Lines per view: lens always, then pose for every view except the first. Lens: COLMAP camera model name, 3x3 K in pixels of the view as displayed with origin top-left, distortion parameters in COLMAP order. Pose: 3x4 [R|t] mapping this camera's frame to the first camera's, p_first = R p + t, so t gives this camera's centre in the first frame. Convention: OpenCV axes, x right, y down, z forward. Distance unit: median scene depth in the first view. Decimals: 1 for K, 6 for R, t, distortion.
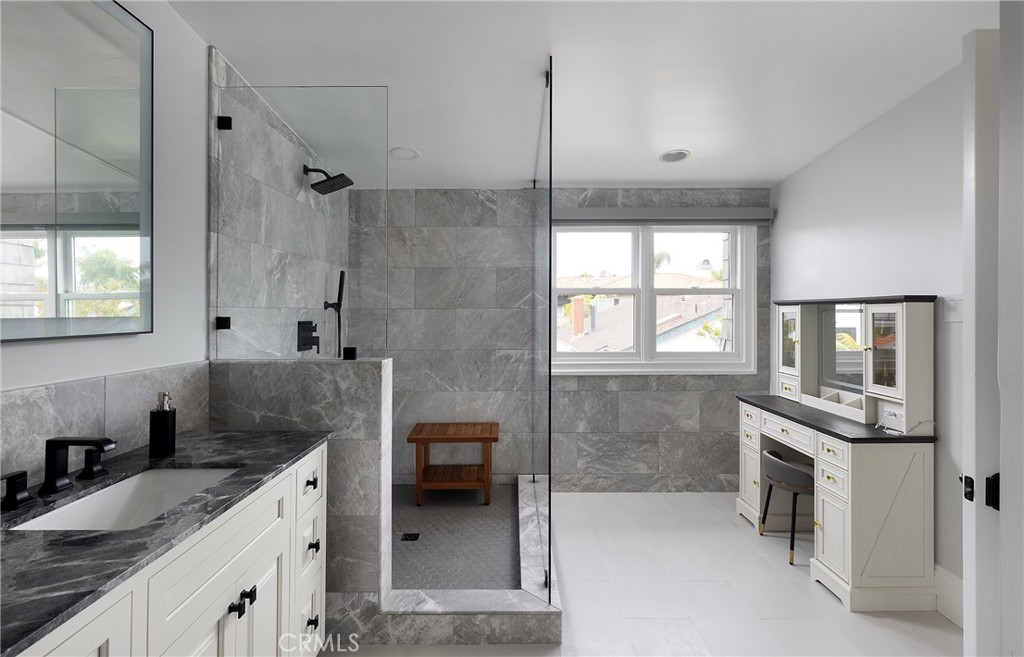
lens RADIAL K [[496.3, 0, 510.4], [0, 496.3, 309.6], [0, 0, 1]] dist [-0.000603, -0.000121]
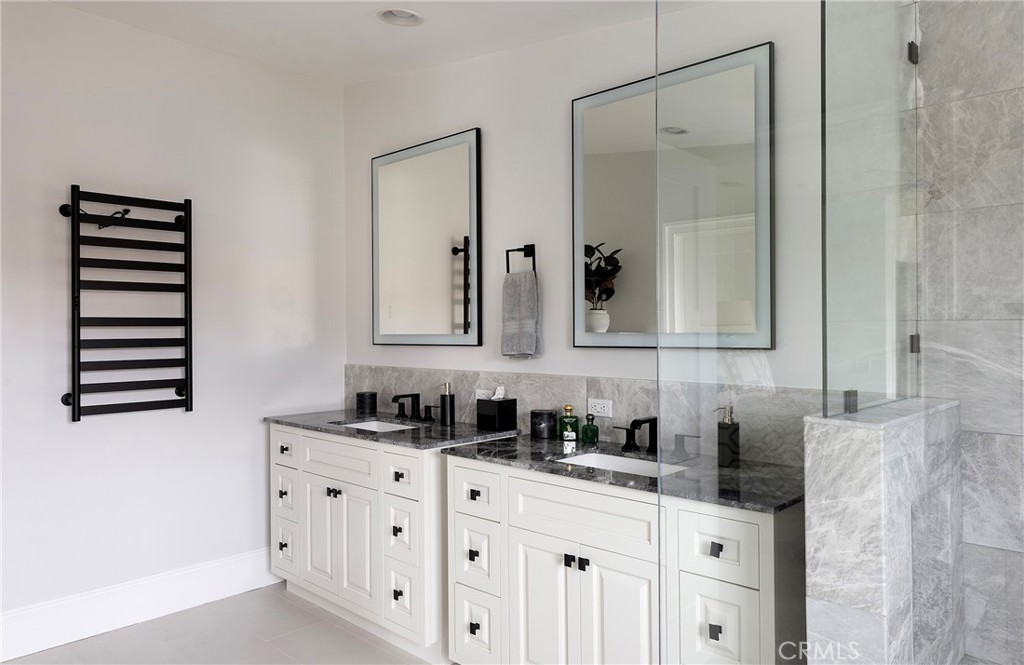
lens RADIAL K [[708.0, 0, 512.0], [0, 708.0, 332.5], [0, 0, 1]] dist [0.000665, 0.000068]
pose [[-0.693544, 0.000080, -0.720414, 0.802184], [0.005946, 0.999967, -0.005614, 0.021385], [0.720390, -0.008177, -0.693521, 1.982969]]
